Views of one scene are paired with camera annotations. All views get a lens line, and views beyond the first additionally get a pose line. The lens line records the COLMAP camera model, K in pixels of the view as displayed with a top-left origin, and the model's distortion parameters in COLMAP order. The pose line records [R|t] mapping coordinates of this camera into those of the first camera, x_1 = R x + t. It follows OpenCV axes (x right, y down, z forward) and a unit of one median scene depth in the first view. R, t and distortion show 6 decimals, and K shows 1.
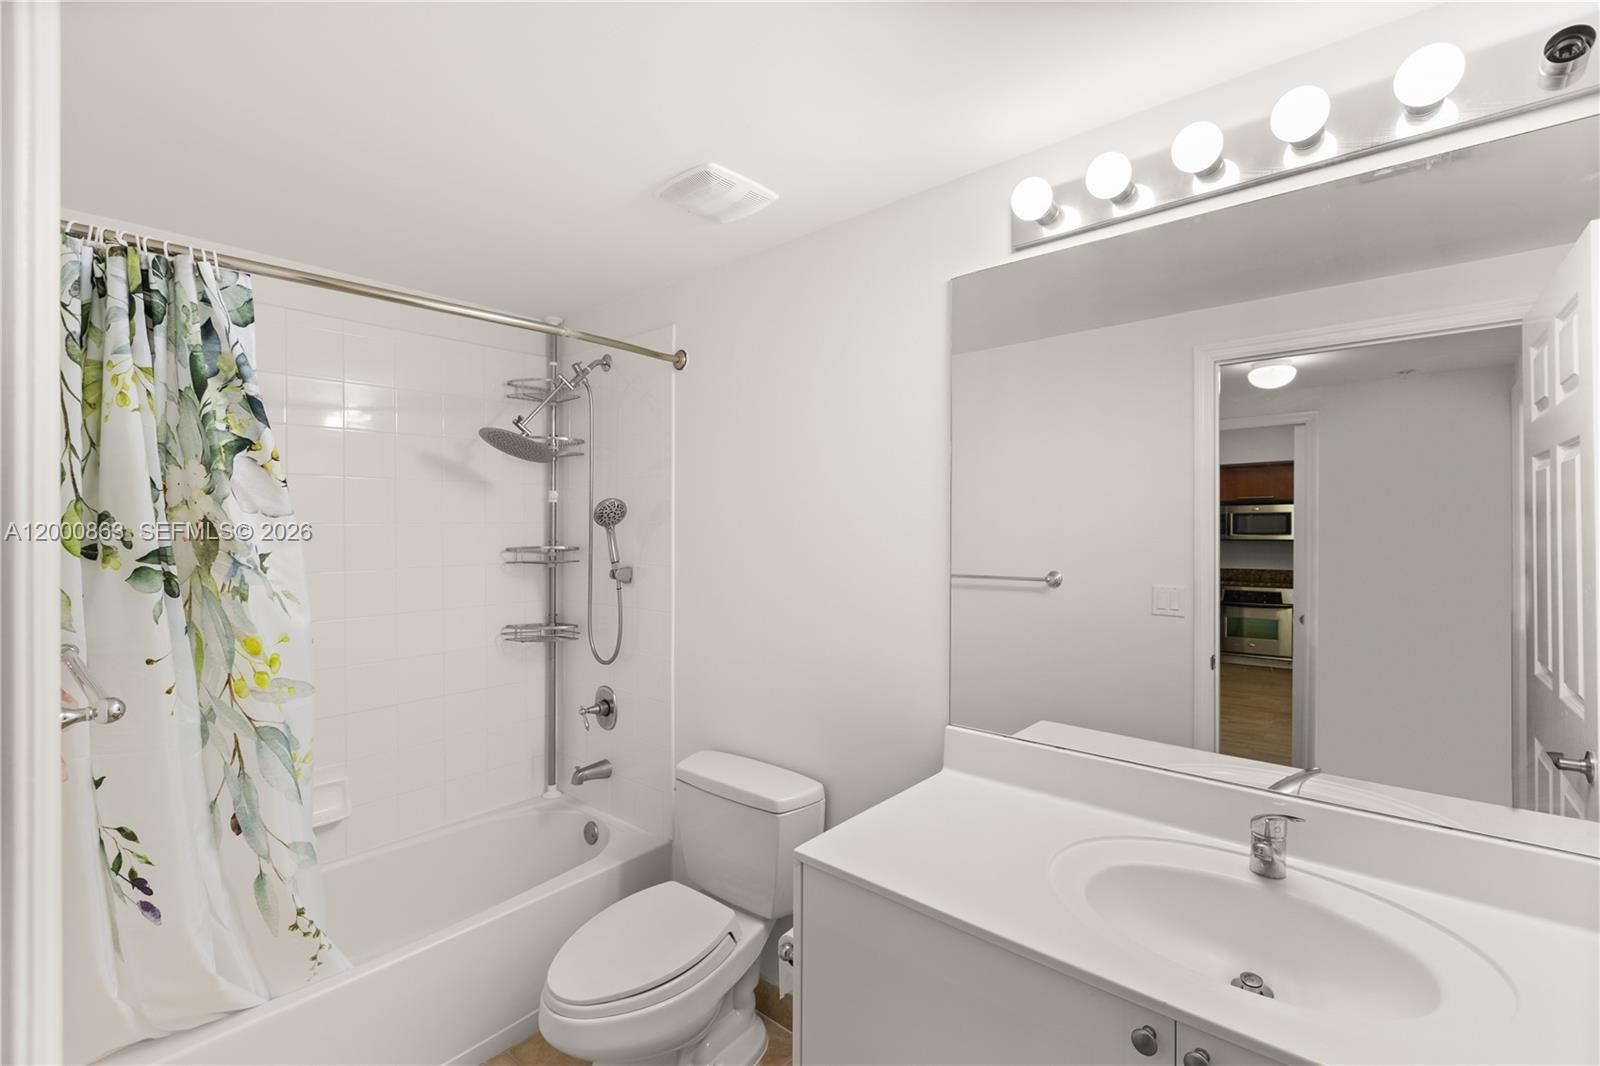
lens RADIAL K [[707.7, 0, 800.2], [0, 707.7, 524.2], [0, 0, 1]] dist [-0.001692, 0.000188]
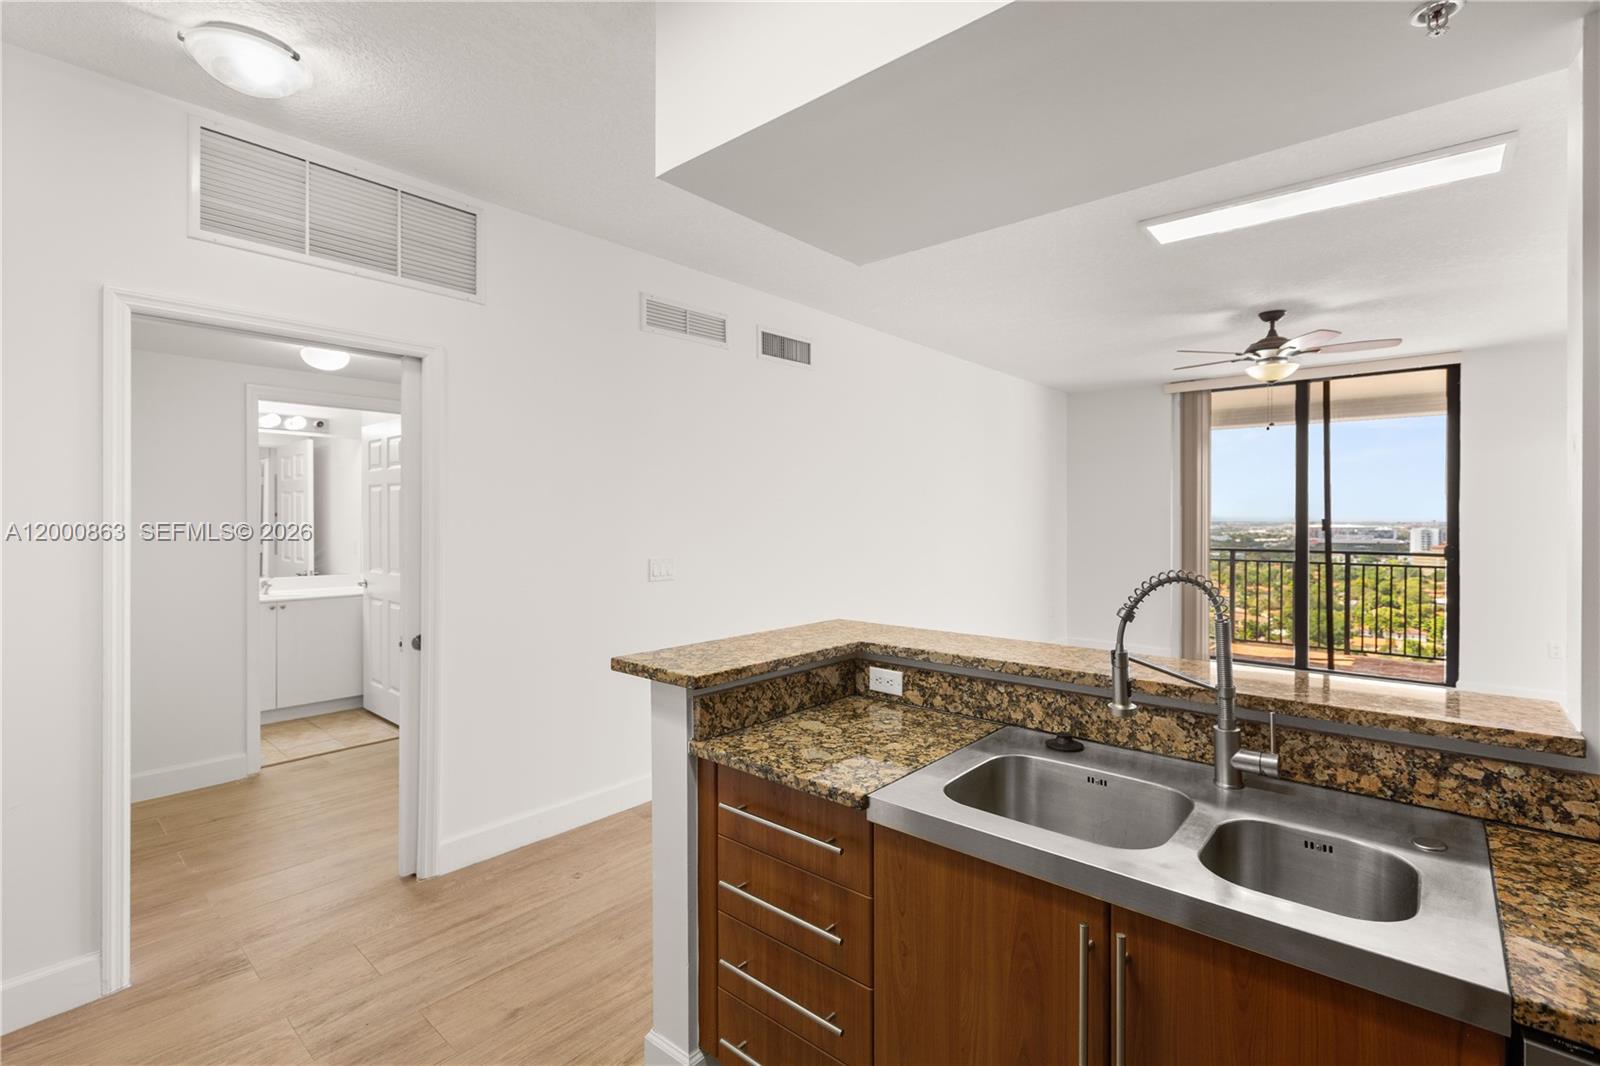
lens RADIAL K [[730.6, 0, 802.9], [0, 730.6, 521.7], [0, 0, 1]] dist [0.000624, 0.000057]
pose [[0.001388, -0.000835, 0.999999, -2.690461], [-0.002196, 0.999997, 0.000838, 0.032669], [-0.999997, -0.002197, 0.001387, -1.617554]]
